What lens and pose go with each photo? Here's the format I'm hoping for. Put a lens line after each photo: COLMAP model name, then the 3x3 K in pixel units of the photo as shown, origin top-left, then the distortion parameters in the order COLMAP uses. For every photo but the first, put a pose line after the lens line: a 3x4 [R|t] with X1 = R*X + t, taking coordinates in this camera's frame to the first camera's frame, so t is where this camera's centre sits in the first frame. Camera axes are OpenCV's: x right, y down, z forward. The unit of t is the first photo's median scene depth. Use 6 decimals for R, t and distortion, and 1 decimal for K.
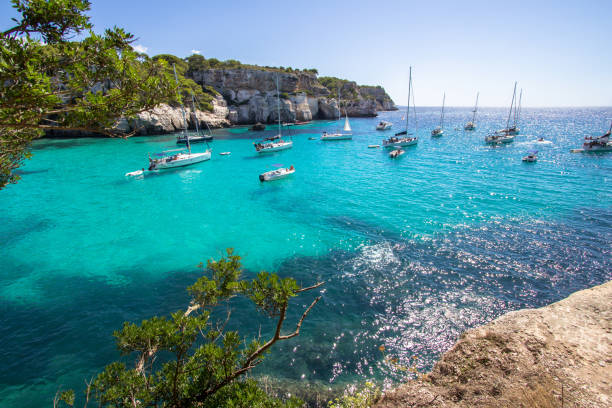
lens RADIAL K [[294.8, 0, 311.6], [0, 294.8, 206.2], [0, 0, 1]] dist [-0.012406, 0.001445]
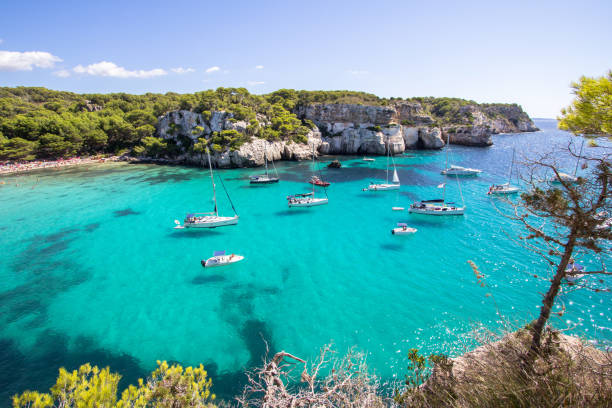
lens RADIAL K [[288.1, 0, 312.3], [0, 288.1, 200.5], [0, 0, 1]] dist [-0.017696, 0.004342]
pose [[0.913763, 0.119809, -0.388180, 0.135584], [-0.135661, 0.990662, -0.013581, -0.089678], [0.382928, 0.065070, 0.921483, 0.004069]]
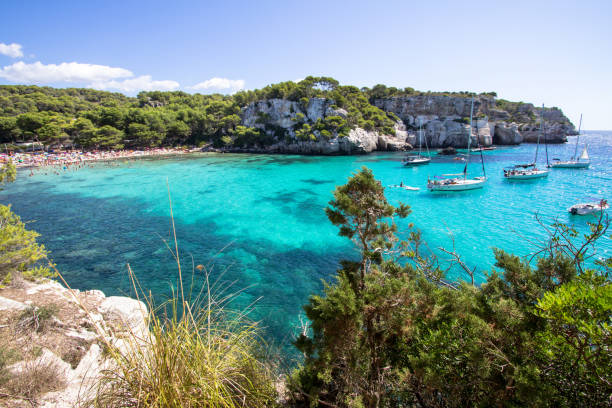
lens RADIAL K [[288.1, 0, 306.9], [0, 288.1, 202.4], [0, 0, 1]] dist [-0.017696, 0.004342]
pose [[0.903711, 0.107288, -0.414482, -0.159305], [-0.138727, 0.989243, -0.046409, 0.012551], [0.405044, 0.099440, 0.908873, -0.054692]]
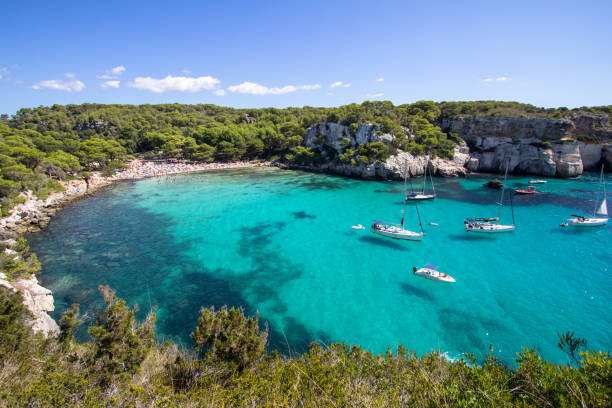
lens RADIAL K [[288.1, 0, 306.7], [0, 288.1, 198.5], [0, 0, 1]] dist [-0.017696, 0.004342]
pose [[0.691719, 0.182294, -0.698780, 0.041537], [-0.241365, 0.970330, 0.014209, -0.073758], [0.680637, 0.158832, 0.715196, -0.049236]]
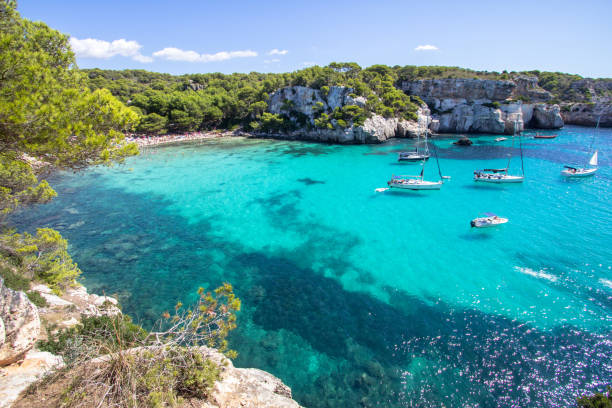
lens RADIAL K [[288.1, 0, 307.4], [0, 288.1, 195.5], [0, 0, 1]] dist [-0.017696, 0.004342]
pose [[0.833260, 0.176047, -0.524104, -0.067777], [-0.173427, 0.983333, 0.054575, -0.038310], [0.524976, 0.045419, 0.849904, -0.090032]]
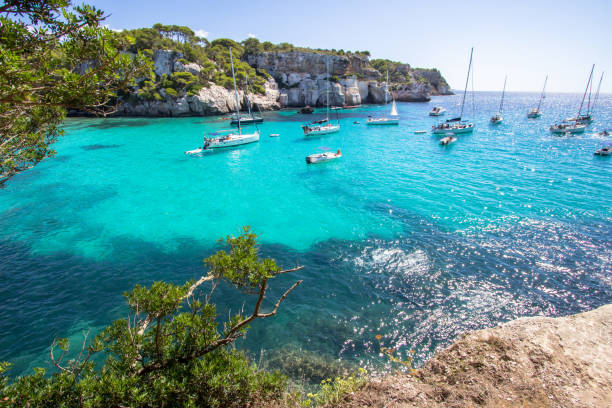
lens RADIAL K [[288.1, 0, 311.7], [0, 288.1, 206.6], [0, 0, 1]] dist [-0.017696, 0.004342]
pose [[0.986984, 0.065423, -0.146912, 0.003631], [-0.056551, 0.996360, 0.063781, -0.000176], [0.150550, -0.054643, 0.987091, 0.000939]]
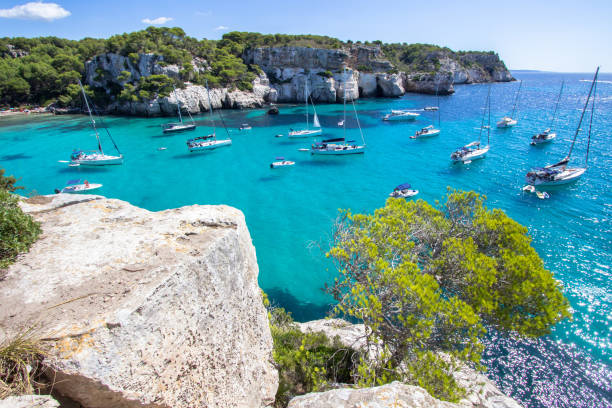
lens RADIAL K [[288.1, 0, 315.6], [0, 288.1, 206.6], [0, 0, 1]] dist [-0.017696, 0.004342]
pose [[0.936162, 0.153628, -0.316227, 0.266147], [-0.114433, 0.983644, 0.139100, -0.076958], [0.332425, -0.094033, 0.938430, 0.056049]]
